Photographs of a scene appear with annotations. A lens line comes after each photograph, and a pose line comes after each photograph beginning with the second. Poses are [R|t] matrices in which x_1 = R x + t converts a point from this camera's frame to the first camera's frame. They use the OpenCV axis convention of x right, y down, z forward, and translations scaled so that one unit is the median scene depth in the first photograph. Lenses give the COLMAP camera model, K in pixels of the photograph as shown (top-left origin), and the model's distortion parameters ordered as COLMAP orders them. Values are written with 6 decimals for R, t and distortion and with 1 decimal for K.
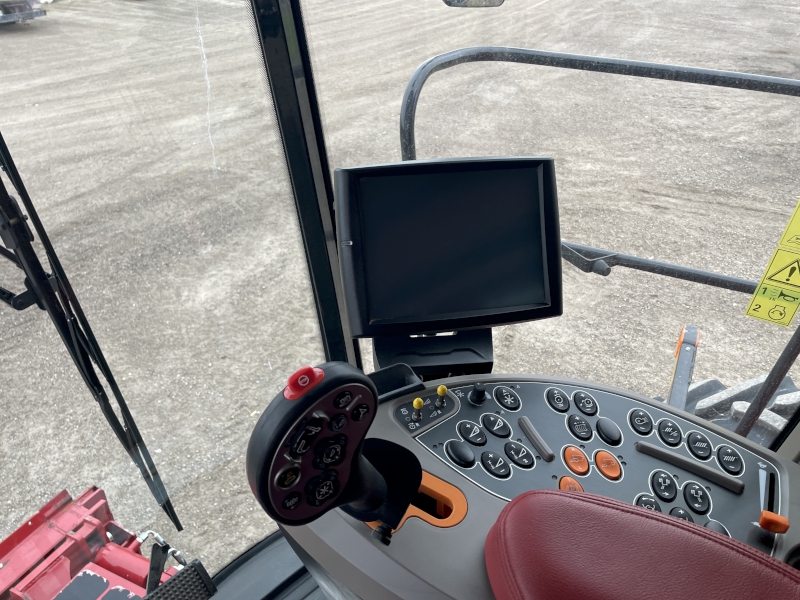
lens RADIAL K [[620.1, 0, 396.7], [0, 620.1, 309.7], [0, 0, 1]] dist [0.093429, -0.132889]
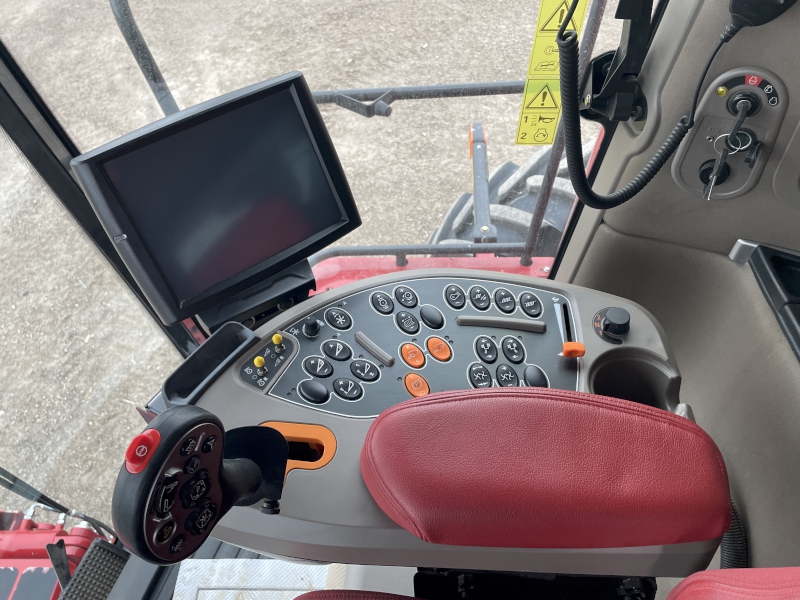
lens RADIAL K [[620.1, 0, 396.7], [0, 620.1, 309.7], [0, 0, 1]] dist [0.093429, -0.132889]
pose [[0.909486, -0.358179, 0.211051, 0.051063], [0.288262, 0.909120, 0.300675, -0.158675], [-0.299566, -0.212622, 0.930082, -0.001789]]
